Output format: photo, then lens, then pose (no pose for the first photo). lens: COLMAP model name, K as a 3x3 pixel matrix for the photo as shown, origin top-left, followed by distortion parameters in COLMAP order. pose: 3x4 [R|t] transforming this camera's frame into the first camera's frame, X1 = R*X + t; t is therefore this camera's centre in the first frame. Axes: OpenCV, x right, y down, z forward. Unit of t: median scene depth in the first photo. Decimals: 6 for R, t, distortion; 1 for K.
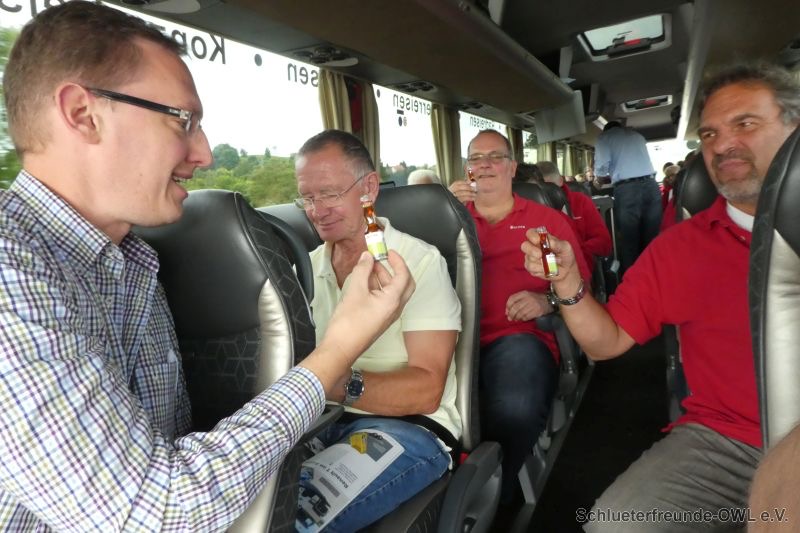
lens RADIAL K [[567.2, 0, 405.7], [0, 567.2, 258.8], [0, 0, 1]] dist [-0.017005, 0.010322]
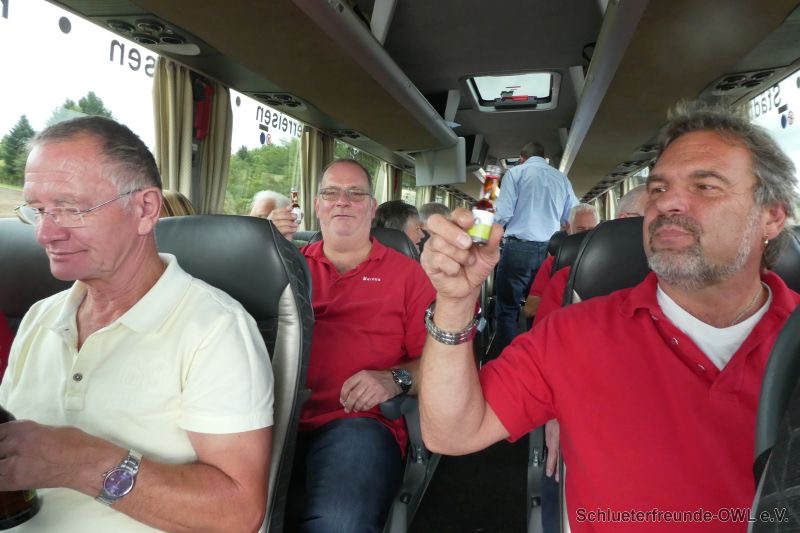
lens RADIAL K [[567.2, 0, 403.7], [0, 567.2, 259.7], [0, 0, 1]] dist [-0.017005, 0.010322]
pose [[0.971721, 0.112566, 0.207576, 0.051840], [-0.100530, 0.992629, -0.067682, -0.027301], [-0.213665, 0.044900, 0.975875, 0.149209]]
